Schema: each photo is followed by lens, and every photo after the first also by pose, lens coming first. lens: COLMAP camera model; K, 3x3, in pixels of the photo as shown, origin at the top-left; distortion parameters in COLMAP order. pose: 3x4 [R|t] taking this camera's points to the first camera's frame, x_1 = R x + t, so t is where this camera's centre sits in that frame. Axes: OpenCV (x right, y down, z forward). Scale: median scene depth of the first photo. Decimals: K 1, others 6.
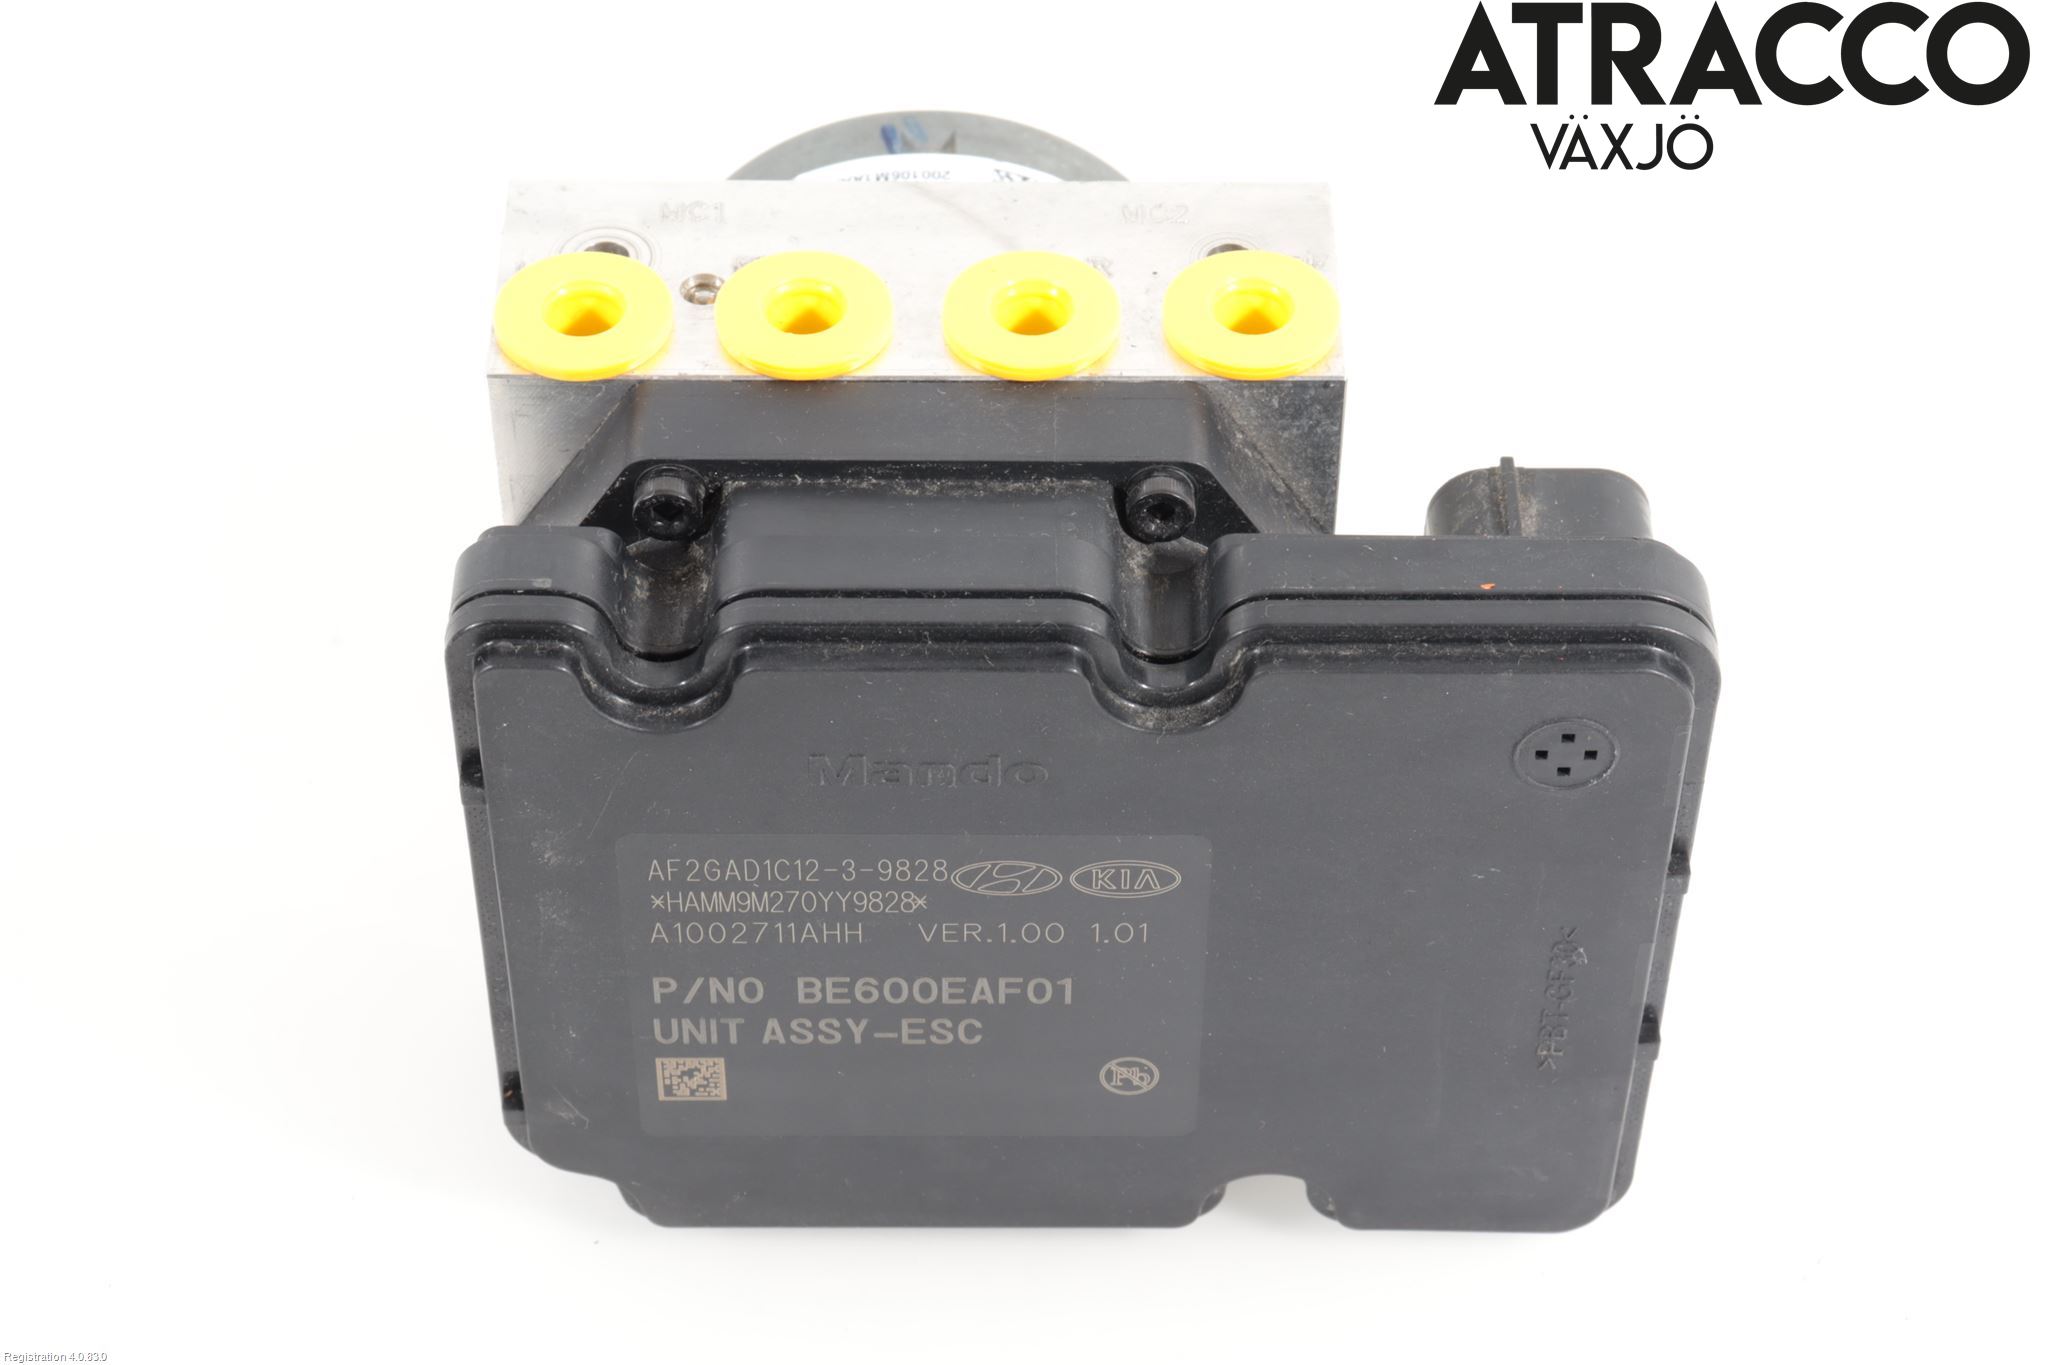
lens RADIAL K [[4367.5, 0, 1023.6], [0, 4367.5, 682.3], [0, 0, 1]] dist [0.061896, 0.000000]
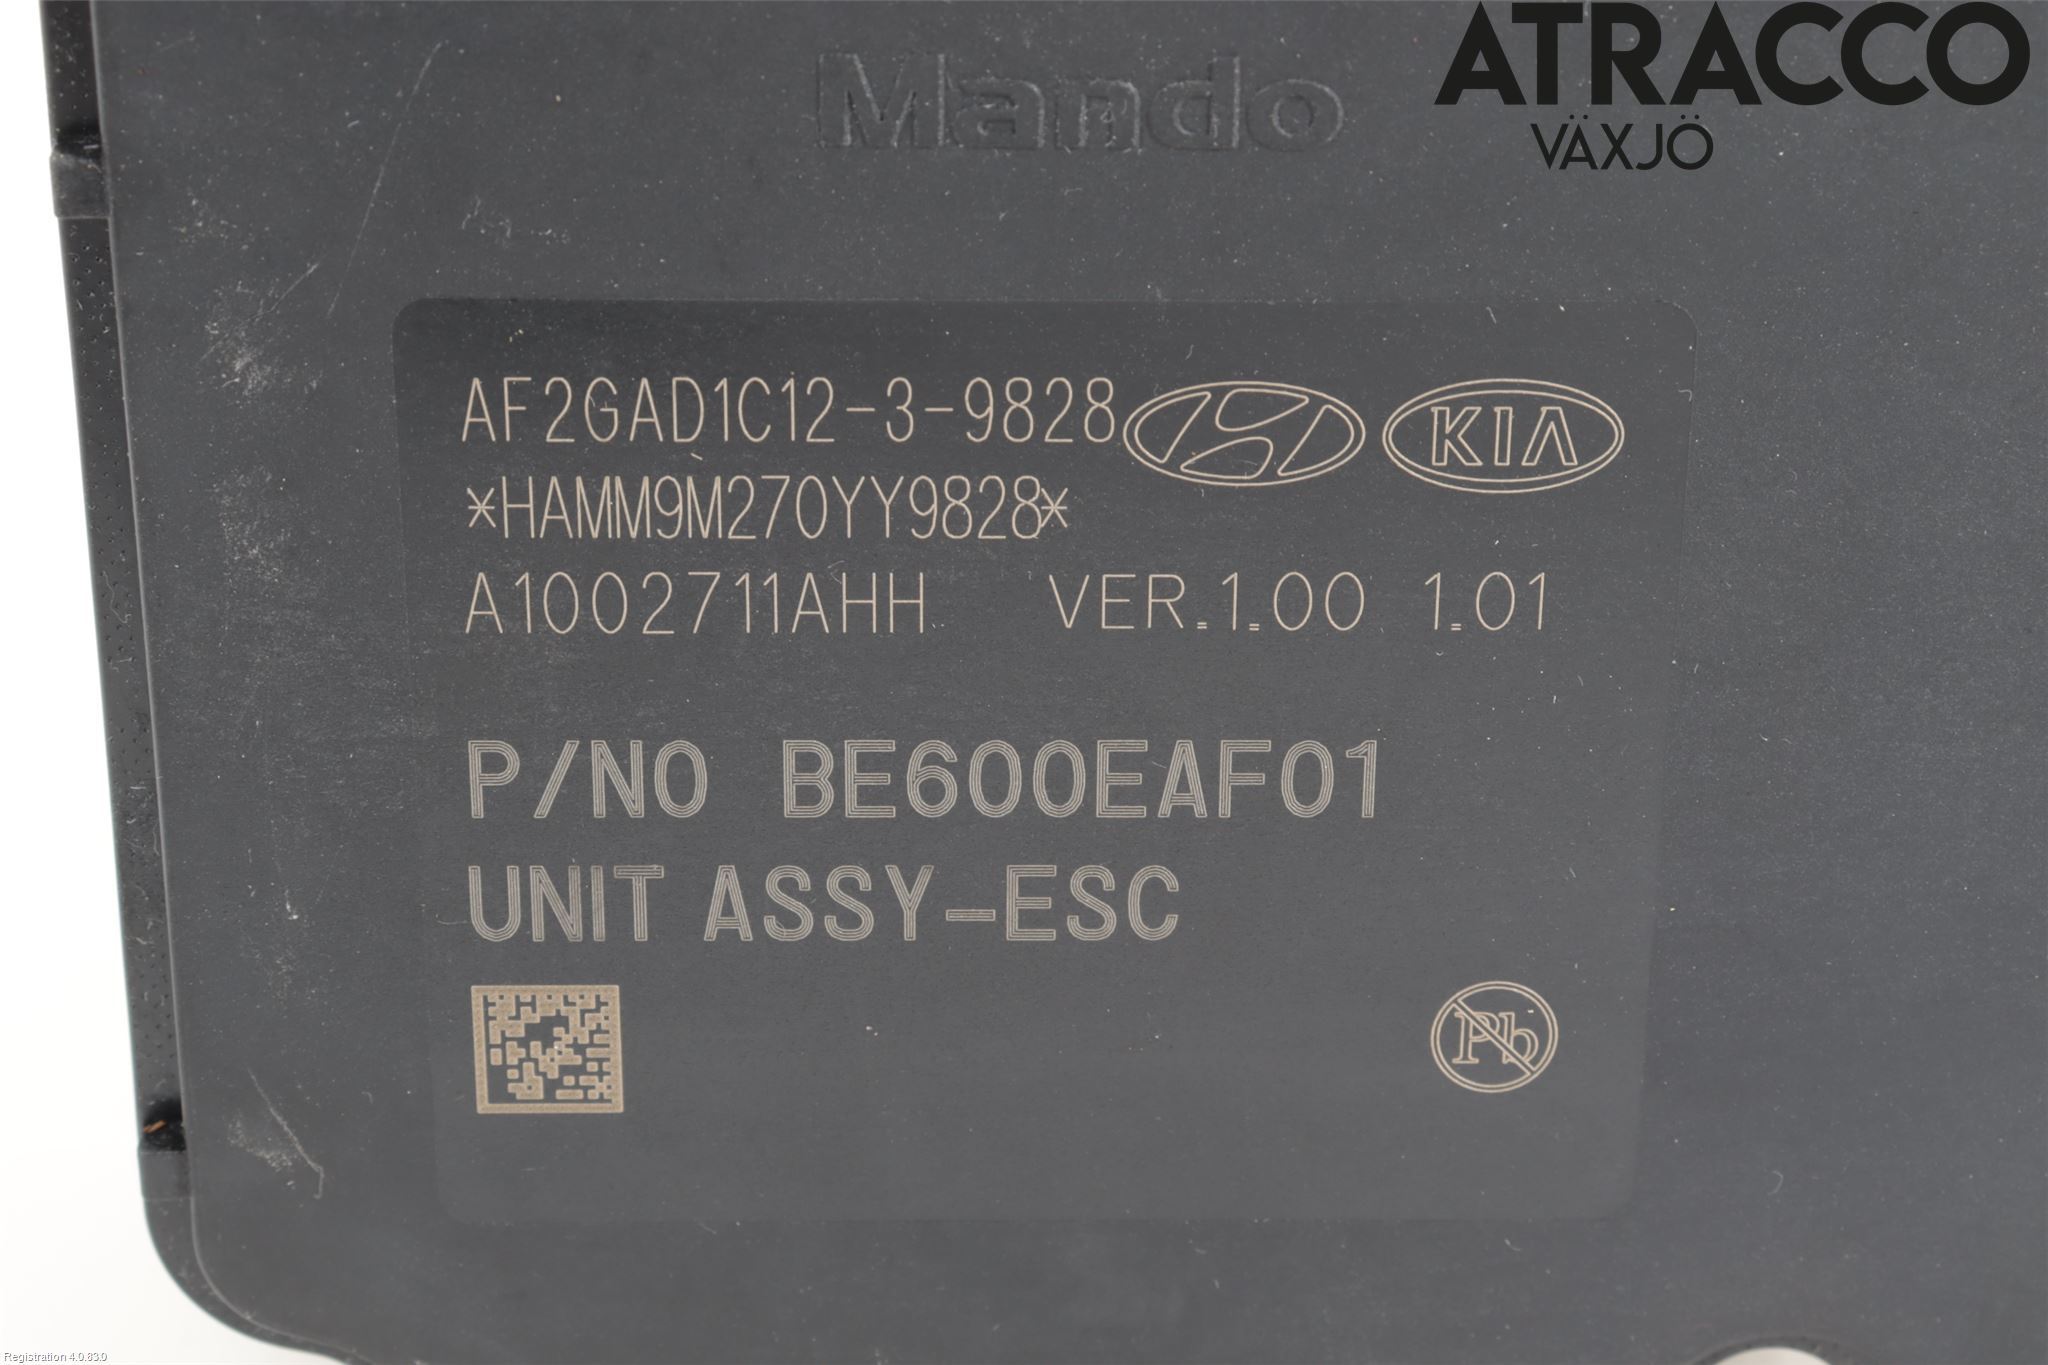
lens RADIAL K [[5235.4, 0, 1024.2], [0, 5235.4, 682.7], [0, 0, 1]] dist [0.019030, 0.000000]
pose [[0.999937, -0.006676, 0.009037, -0.031615], [0.009232, 0.946601, -0.322277, 0.242644], [-0.006403, 0.322340, 0.946602, 0.481851]]
